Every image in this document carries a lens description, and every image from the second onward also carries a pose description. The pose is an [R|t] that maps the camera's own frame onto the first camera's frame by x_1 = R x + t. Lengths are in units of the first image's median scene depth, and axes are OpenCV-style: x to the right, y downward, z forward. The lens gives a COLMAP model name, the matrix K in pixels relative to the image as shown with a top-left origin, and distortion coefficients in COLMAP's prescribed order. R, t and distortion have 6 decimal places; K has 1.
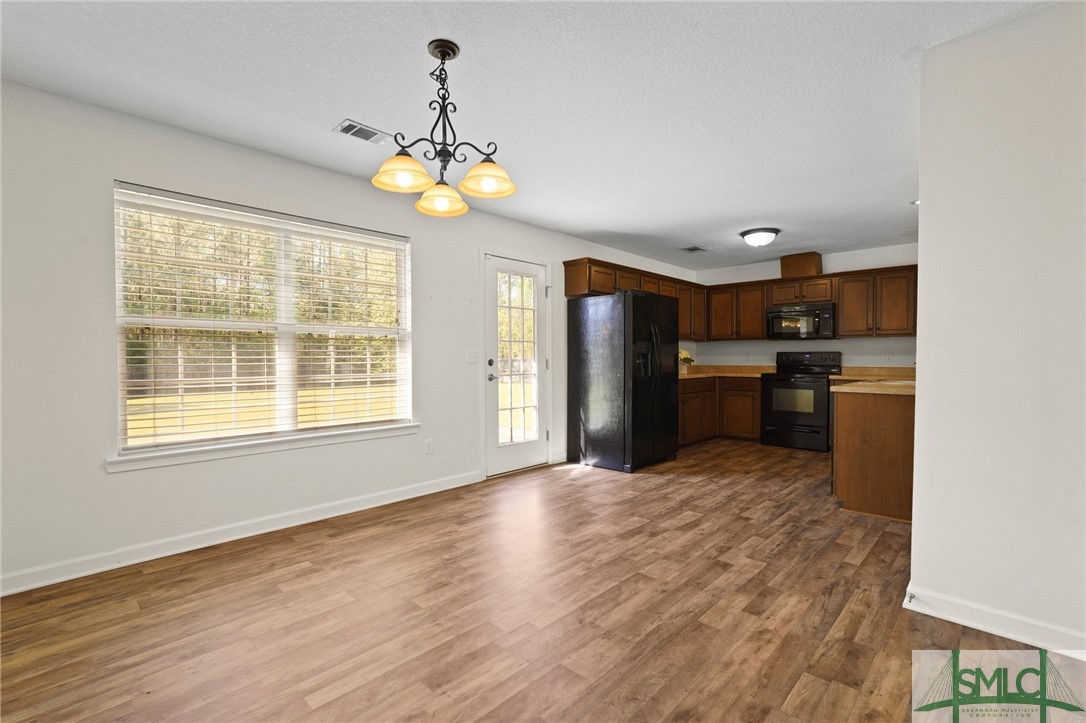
lens RADIAL K [[479.9, 0, 546.5], [0, 479.9, 360.6], [0, 0, 1]] dist [-0.011970, 0.005372]
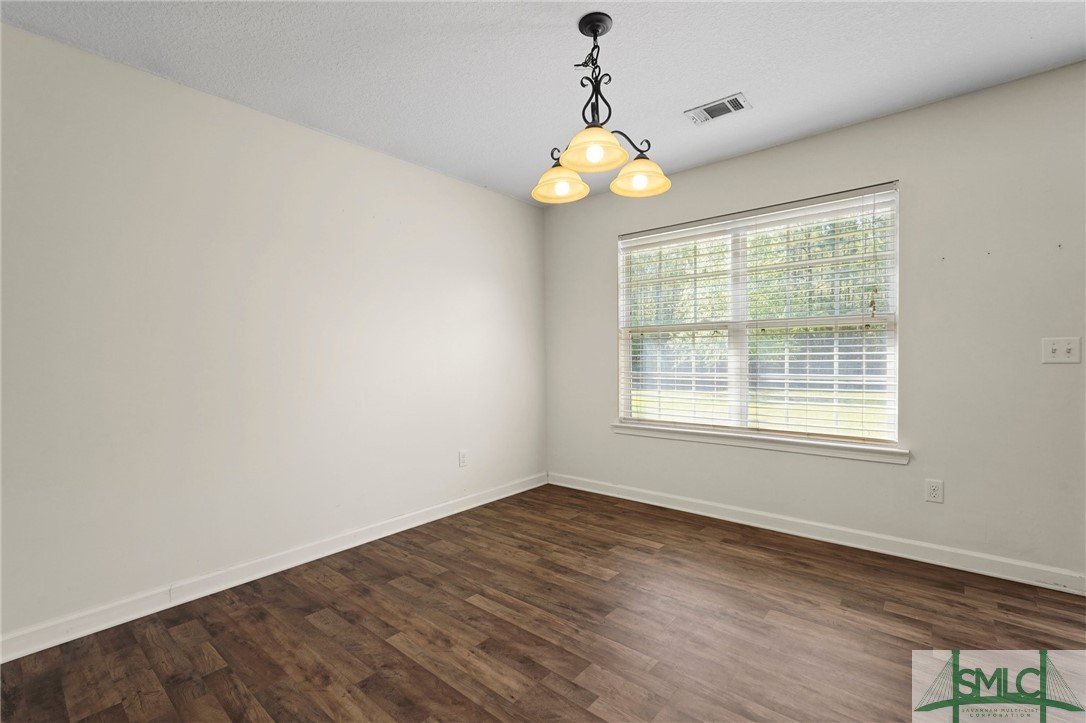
lens RADIAL K [[479.9, 0, 539.6], [0, 479.9, 365.2], [0, 0, 1]] dist [-0.011970, 0.005372]
pose [[0.055431, 0.019810, -0.998266, 0.475082], [0.001467, 0.999800, 0.019922, -0.005952], [0.998461, -0.002569, 0.055391, 0.566125]]
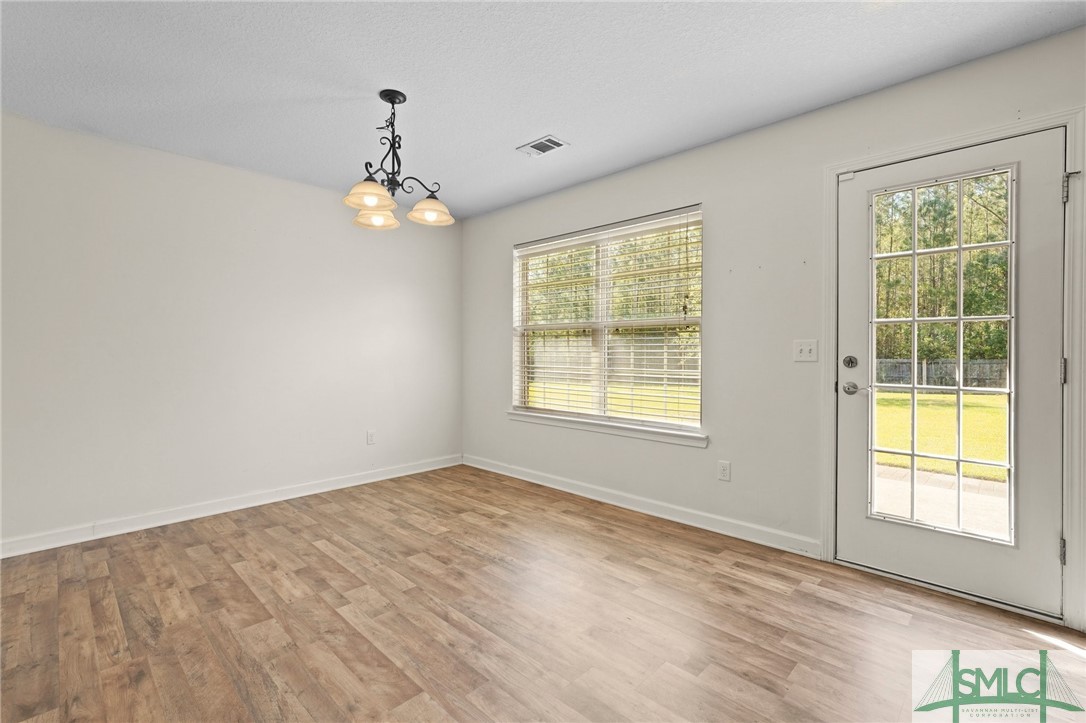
lens RADIAL K [[479.9, 0, 534.3], [0, 479.9, 354.6], [0, 0, 1]] dist [-0.011970, 0.005372]
pose [[-0.014381, 0.008947, -0.999857, 0.657521], [-0.008904, 0.999919, 0.009075, -0.008892], [0.999857, 0.009033, -0.014300, 0.926263]]
